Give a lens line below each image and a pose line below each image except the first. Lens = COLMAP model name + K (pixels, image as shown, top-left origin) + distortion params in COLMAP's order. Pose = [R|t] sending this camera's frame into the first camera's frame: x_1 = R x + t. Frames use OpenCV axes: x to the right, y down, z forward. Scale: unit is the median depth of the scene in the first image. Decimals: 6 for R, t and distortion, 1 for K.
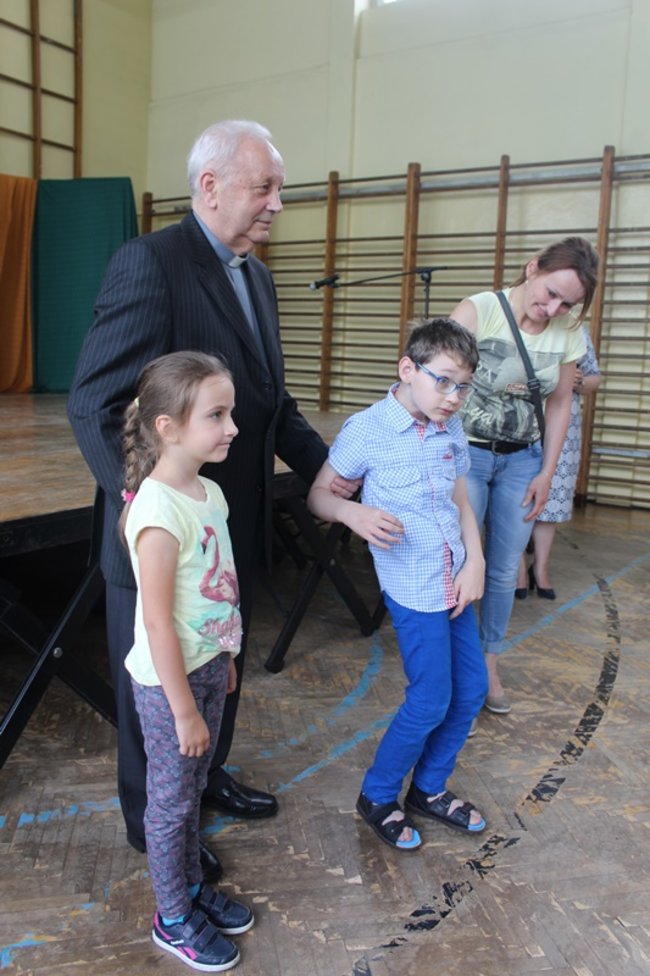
lens RADIAL K [[834.2, 0, 343.8], [0, 834.2, 485.0], [0, 0, 1]] dist [-0.145176, 0.102009]
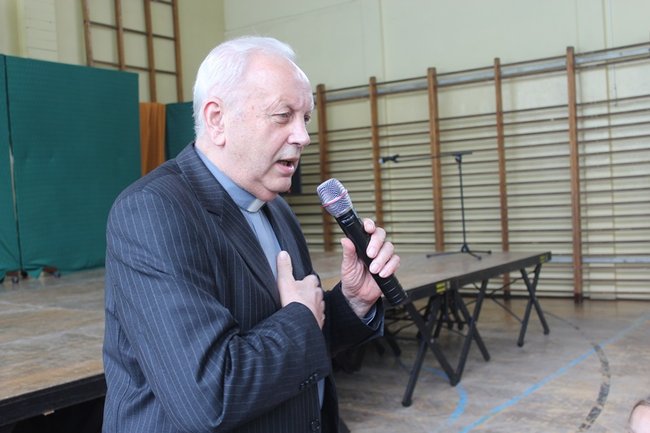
lens RADIAL K [[773.3, 0, 324.9], [0, 773.3, 220.8], [0, 0, 1]] dist [-0.077169, 0.000000]
pose [[0.995138, -0.091596, -0.036207, -0.076962], [0.086507, 0.988591, -0.123309, 0.013021], [0.047089, 0.119578, 0.991708, -0.305984]]
